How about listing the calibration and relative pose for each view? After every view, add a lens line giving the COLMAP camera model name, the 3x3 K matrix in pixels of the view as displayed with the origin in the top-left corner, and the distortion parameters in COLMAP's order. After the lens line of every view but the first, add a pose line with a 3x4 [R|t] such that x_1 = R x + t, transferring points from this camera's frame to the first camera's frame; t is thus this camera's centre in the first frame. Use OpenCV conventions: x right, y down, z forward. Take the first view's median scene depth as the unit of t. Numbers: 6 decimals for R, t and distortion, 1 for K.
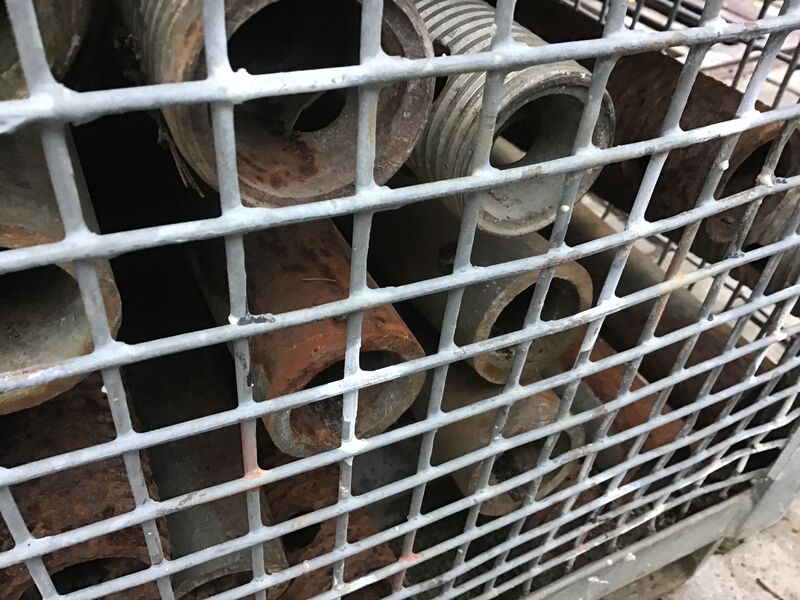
lens RADIAL K [[714.3, 0, 399.4], [0, 714.3, 302.4], [0, 0, 1]] dist [0.104839, -0.184048]
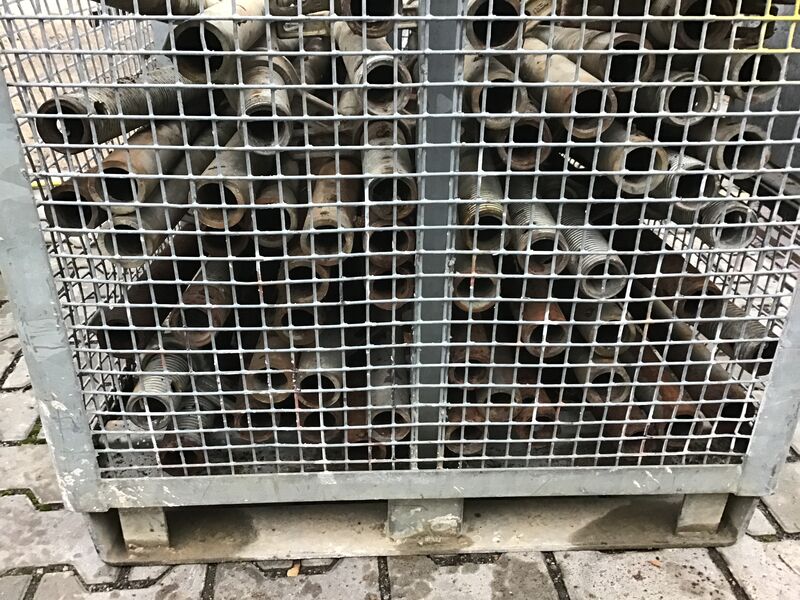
lens RADIAL K [[714.3, 0, 399.2], [0, 714.3, 298.7], [0, 0, 1]] dist [0.104839, -0.184048]
pose [[0.905006, 0.138358, -0.402271, 1.080122], [-0.228127, 0.956007, -0.184415, 1.238519], [0.359058, 0.258666, 0.896755, -4.054712]]
